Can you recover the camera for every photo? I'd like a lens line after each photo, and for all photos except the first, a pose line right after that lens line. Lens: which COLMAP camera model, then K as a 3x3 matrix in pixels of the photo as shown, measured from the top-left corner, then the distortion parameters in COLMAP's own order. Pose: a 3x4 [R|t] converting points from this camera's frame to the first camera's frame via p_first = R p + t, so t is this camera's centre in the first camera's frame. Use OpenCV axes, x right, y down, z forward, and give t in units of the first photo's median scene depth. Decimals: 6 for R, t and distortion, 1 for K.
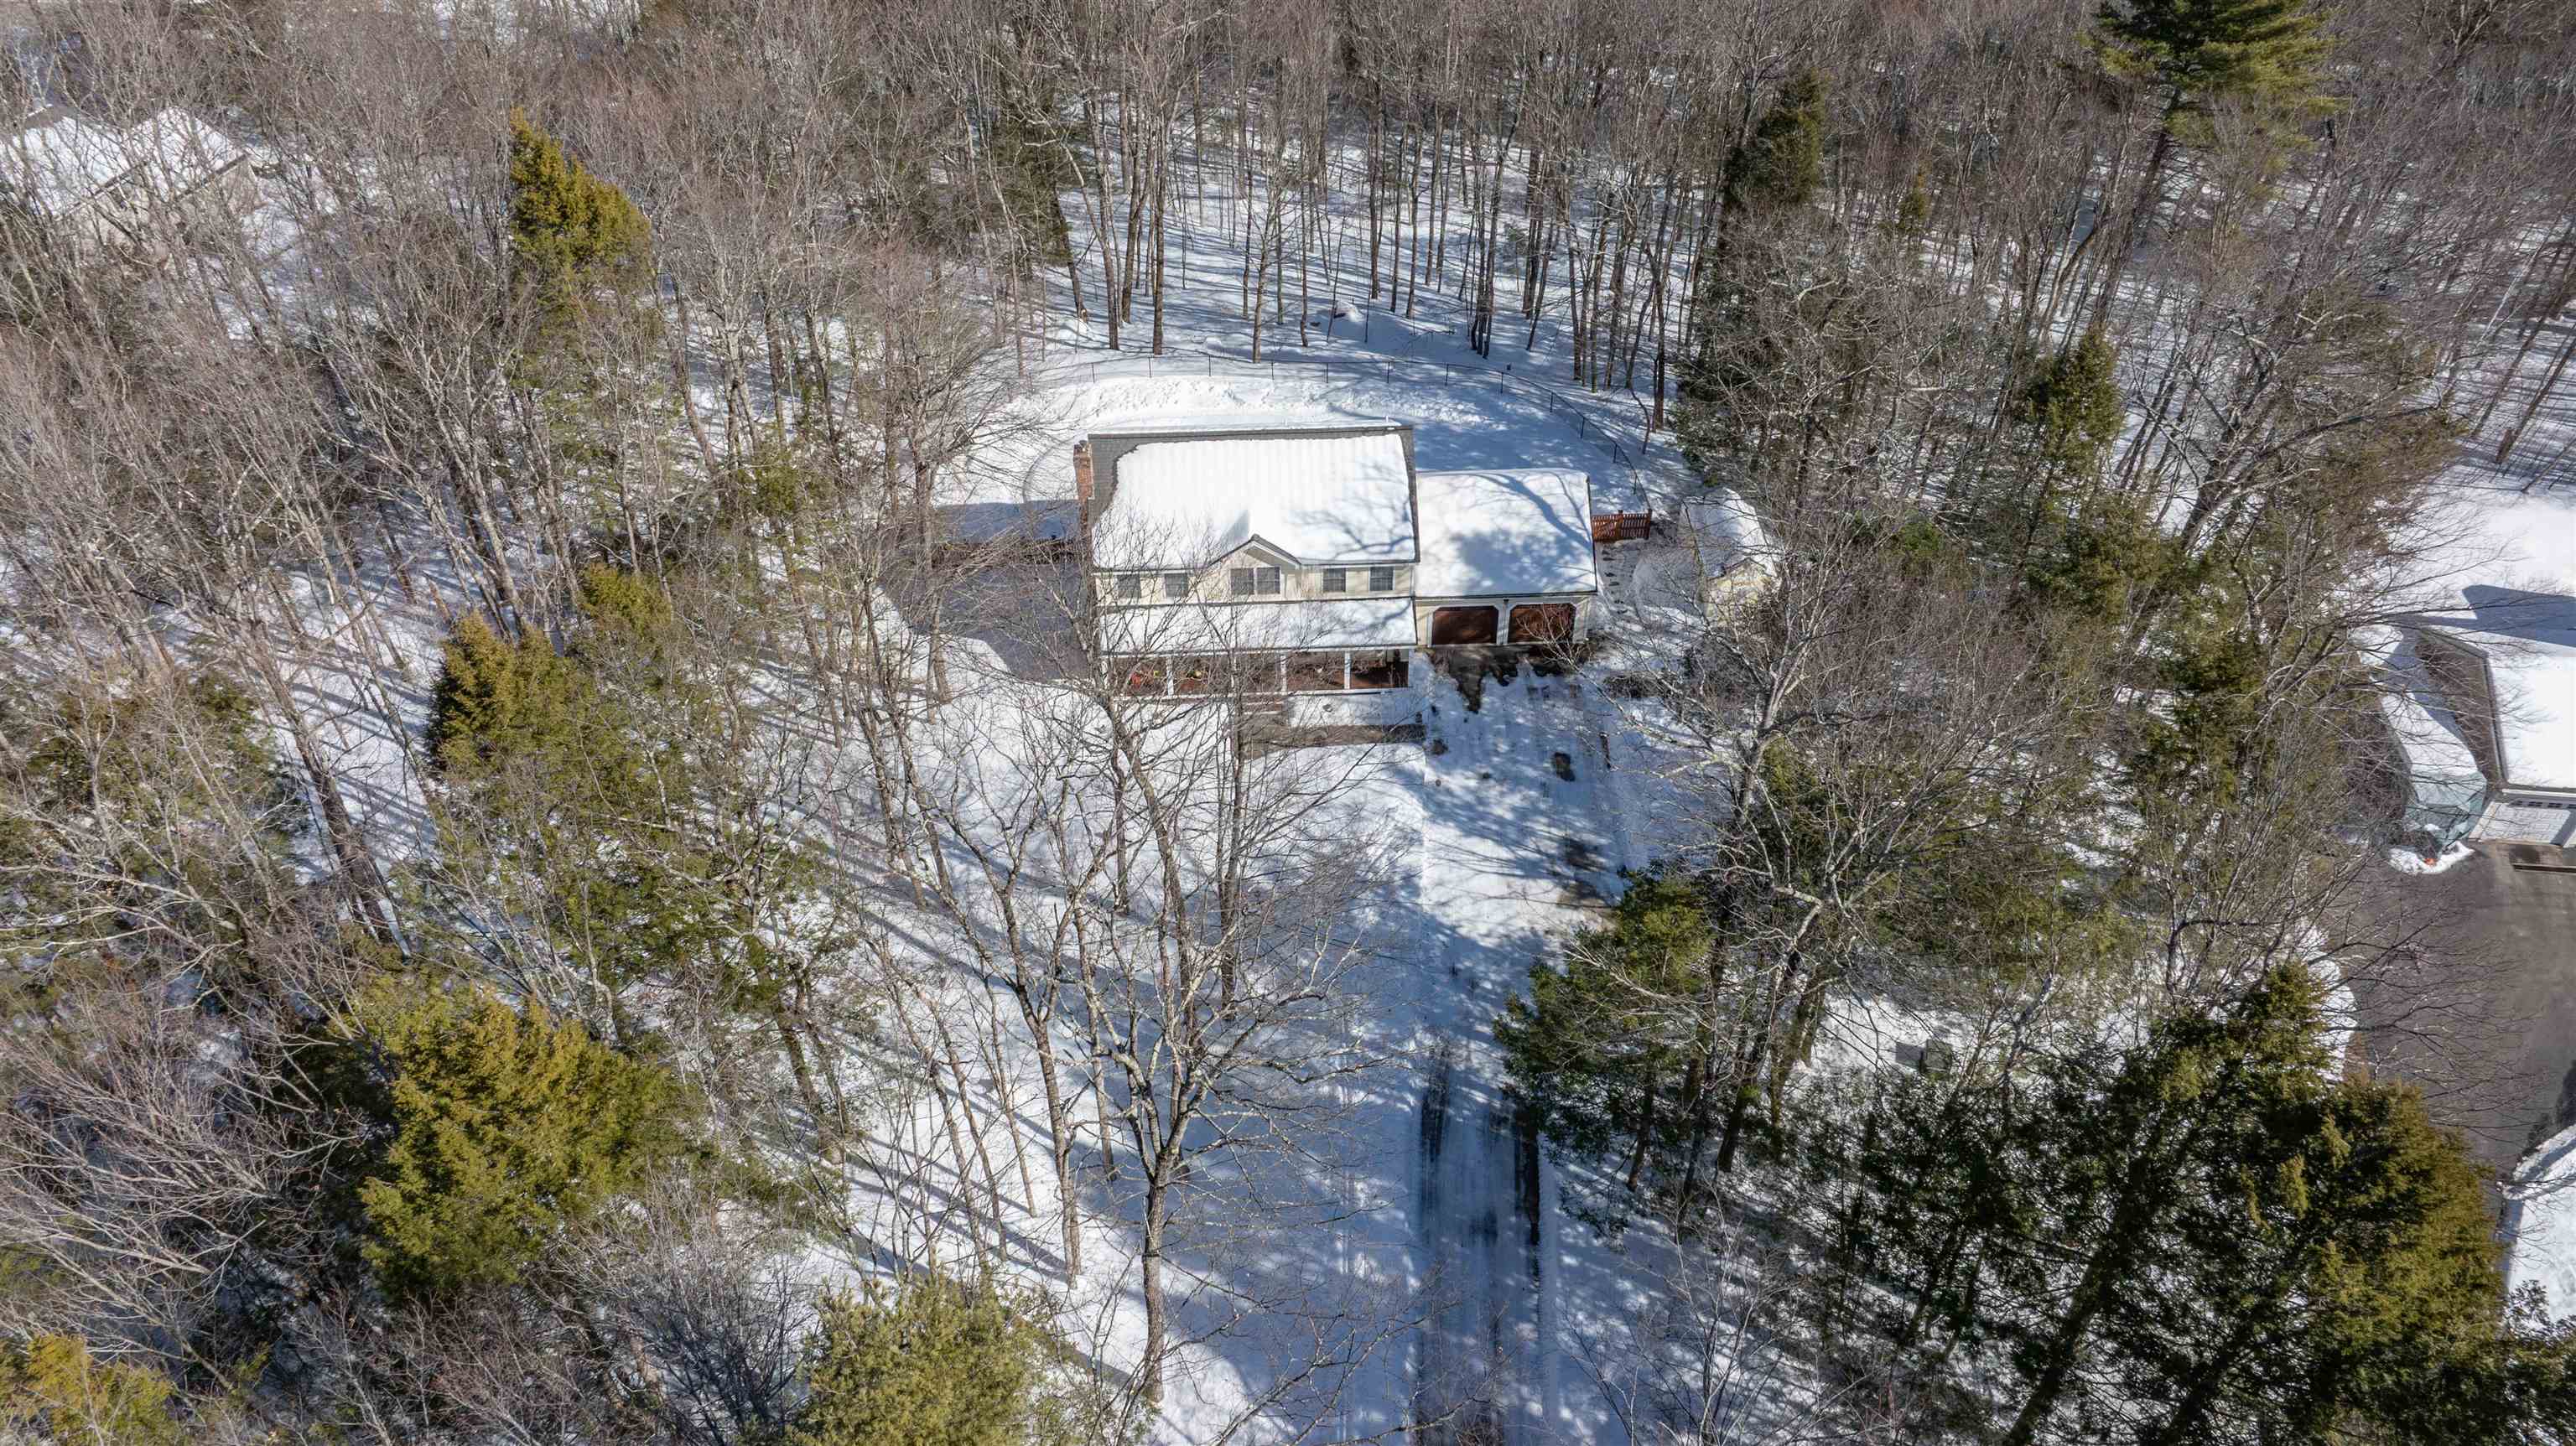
lens RADIAL K [[1885.4, 0, 1289.8], [0, 1885.4, 739.4], [0, 0, 1]] dist [-0.015285, -0.003355]
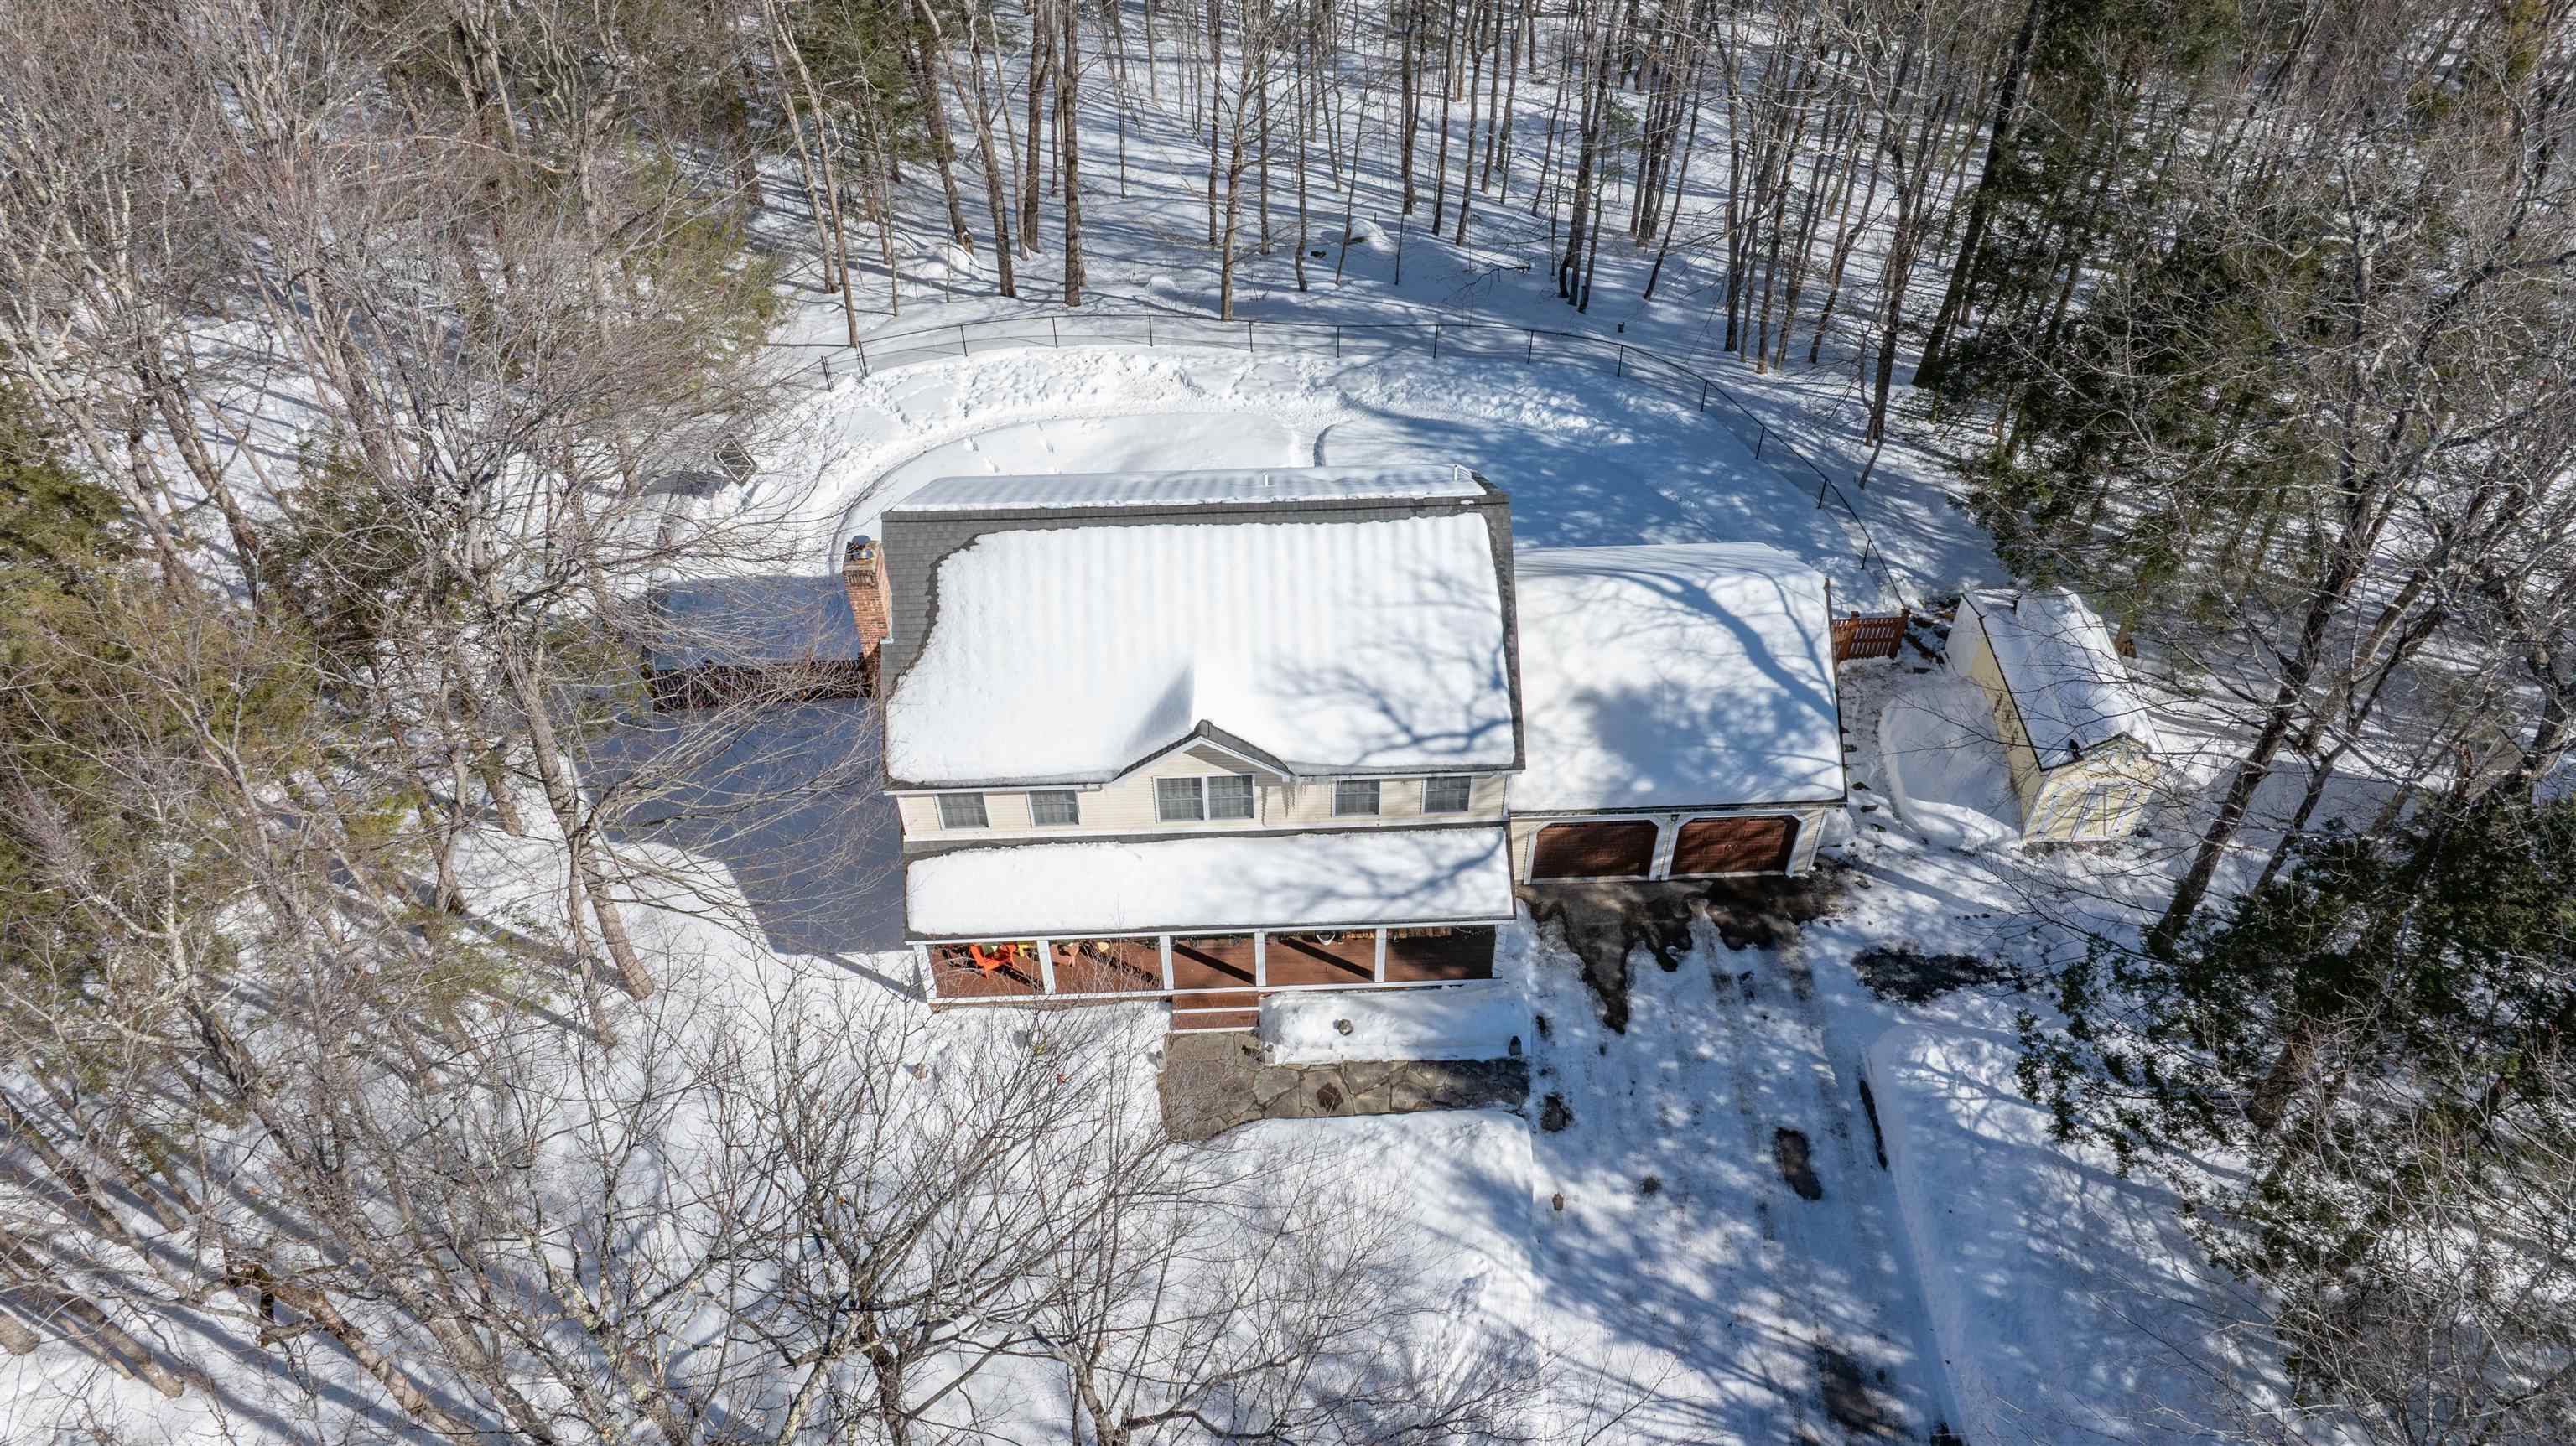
lens RADIAL K [[1885.4, 0, 1282.3], [0, 1885.4, 707.5], [0, 0, 1]] dist [-0.015285, -0.003355]
pose [[0.999994, 0.003310, -0.001356, 0.003367], [-0.003243, 0.998882, 0.047153, -0.128789], [0.001510, -0.047149, 0.998887, 0.465074]]
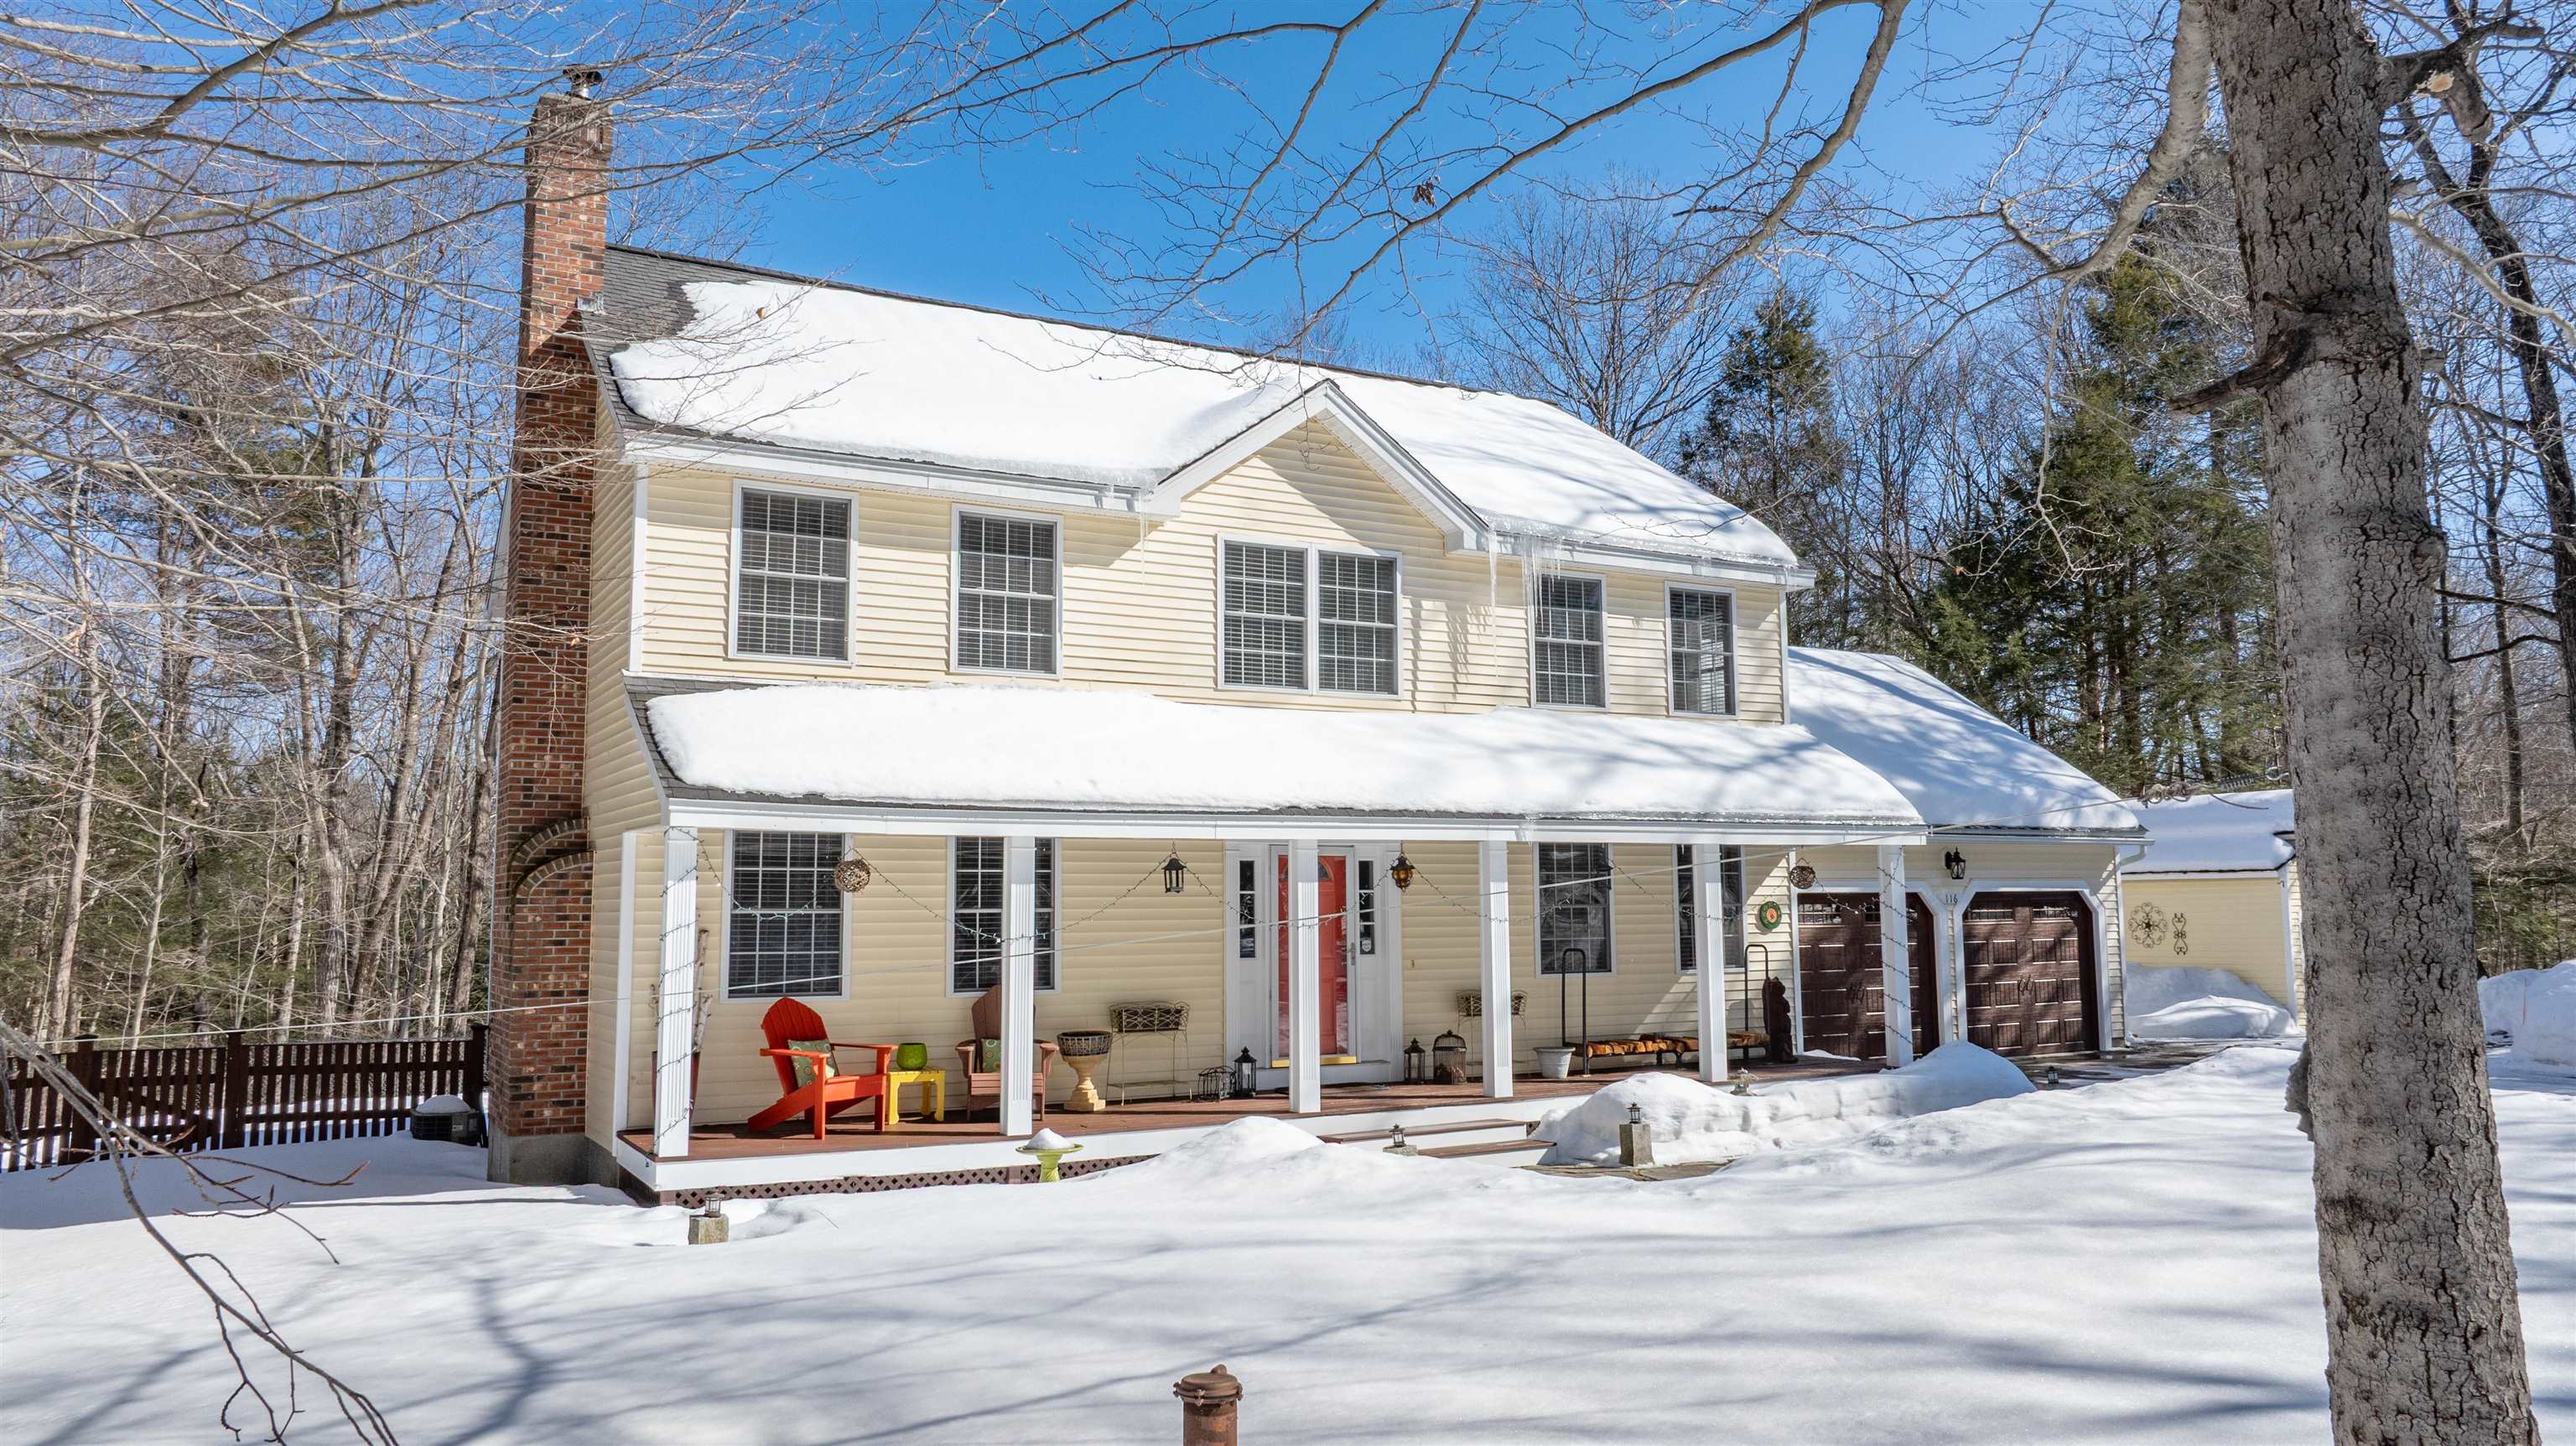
lens RADIAL K [[1885.4, 0, 1282.7], [0, 1885.4, 707.2], [0, 0, 1]] dist [-0.015285, -0.003355]
pose [[0.891552, 0.051045, 0.450033, -0.126649], [0.303531, 0.670144, -0.677331, 0.086034], [-0.336161, 0.740474, 0.581974, 0.837139]]
